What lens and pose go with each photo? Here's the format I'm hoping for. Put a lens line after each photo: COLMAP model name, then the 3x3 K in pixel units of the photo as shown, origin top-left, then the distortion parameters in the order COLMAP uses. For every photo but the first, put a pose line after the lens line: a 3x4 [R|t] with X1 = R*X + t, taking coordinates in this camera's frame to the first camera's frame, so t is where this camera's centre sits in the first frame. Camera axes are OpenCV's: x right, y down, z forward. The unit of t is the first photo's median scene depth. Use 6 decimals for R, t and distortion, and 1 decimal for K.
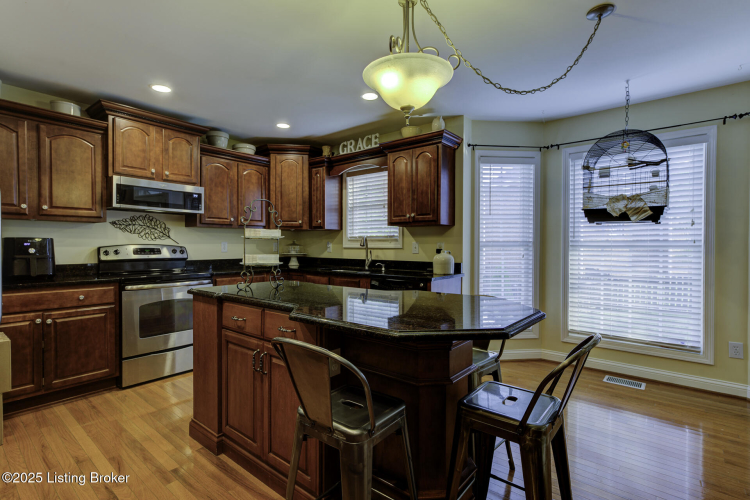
lens RADIAL K [[362.0, 0, 377.1], [0, 362.0, 249.6], [0, 0, 1]] dist [0.004088, 0.000059]
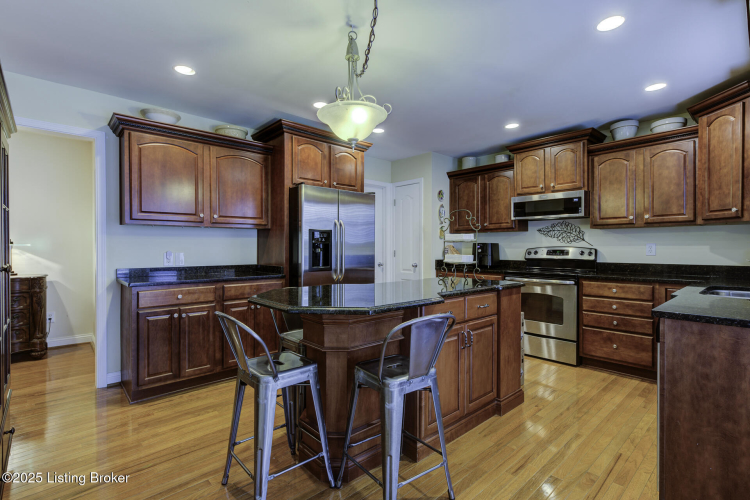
lens RADIAL K [[362.0, 0, 377.5], [0, 362.0, 248.8], [0, 0, 1]] dist [0.004088, 0.000059]
pose [[-0.142723, 0.006035, -0.989744, 0.630109], [-0.006150, 0.999957, 0.006985, -0.012416], [0.989744, 0.007084, -0.142680, 0.603518]]
